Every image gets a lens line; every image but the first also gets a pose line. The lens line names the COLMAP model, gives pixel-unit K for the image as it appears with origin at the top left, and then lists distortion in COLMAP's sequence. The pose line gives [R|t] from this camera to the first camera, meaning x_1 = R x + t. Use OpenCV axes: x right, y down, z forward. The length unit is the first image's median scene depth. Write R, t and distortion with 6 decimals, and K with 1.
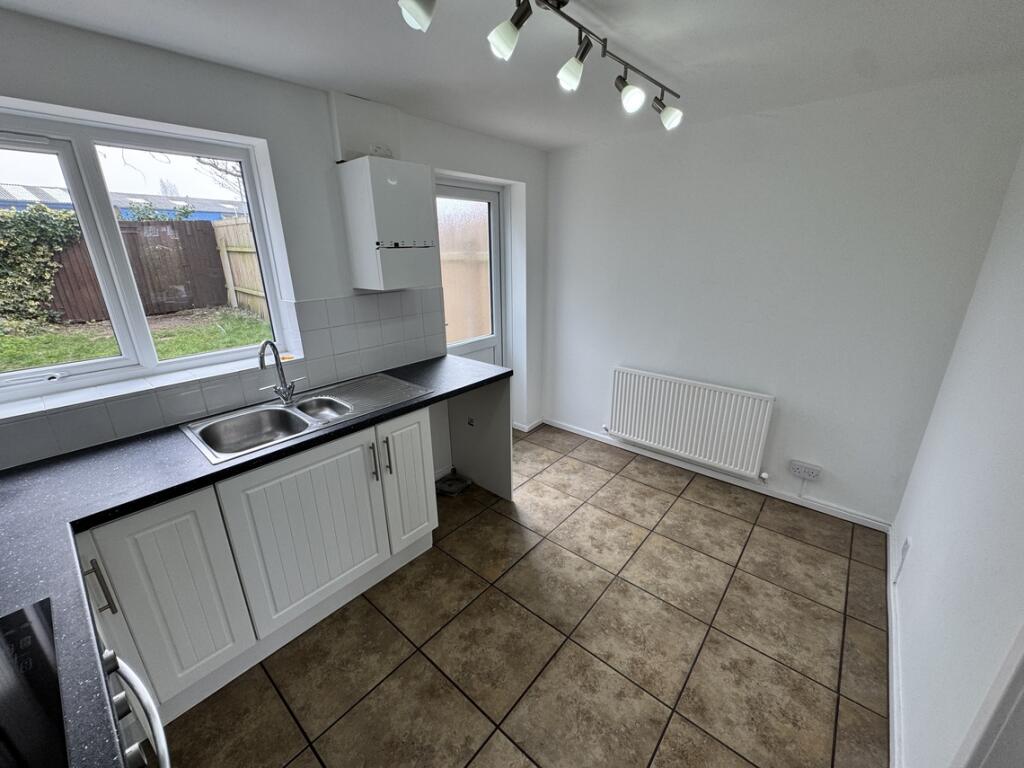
lens RADIAL K [[406.5, 0, 511.9], [0, 406.5, 381.3], [0, 0, 1]] dist [-0.003545, 0.000220]
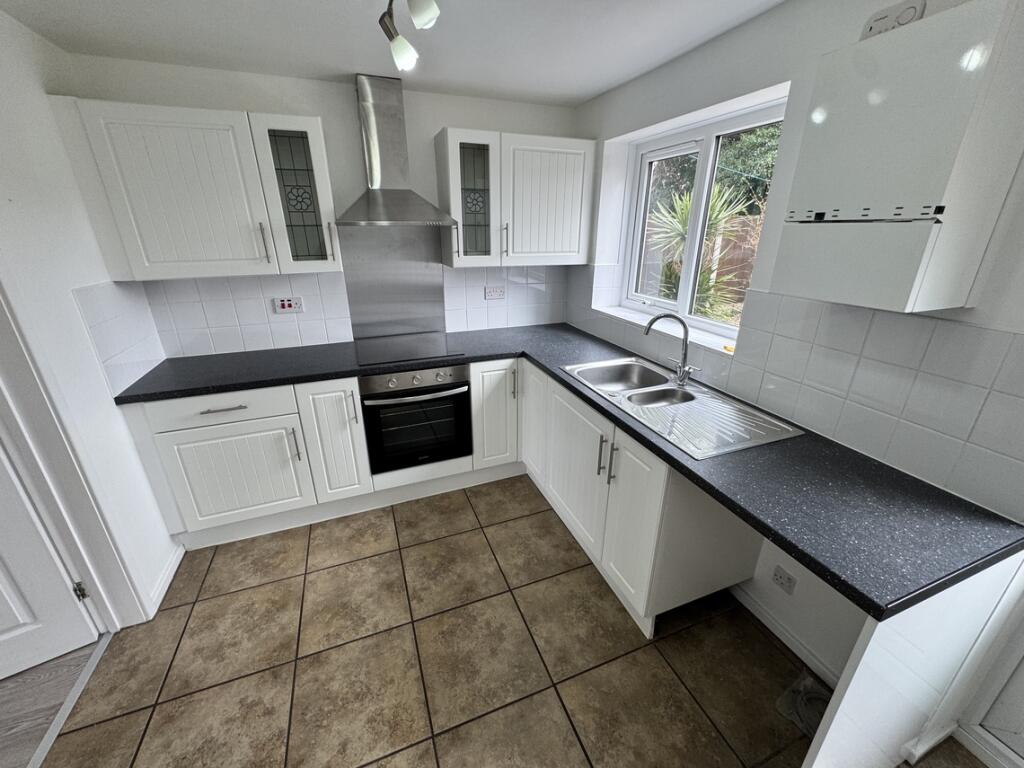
lens RADIAL K [[406.5, 0, 511.9], [0, 406.5, 381.3], [0, 0, 1]] dist [-0.003545, 0.000220]
pose [[-0.475269, 0.326501, -0.817017, 0.480348], [-0.271020, 0.829117, 0.488992, -0.353021], [0.837059, 0.453830, -0.305566, 1.058473]]
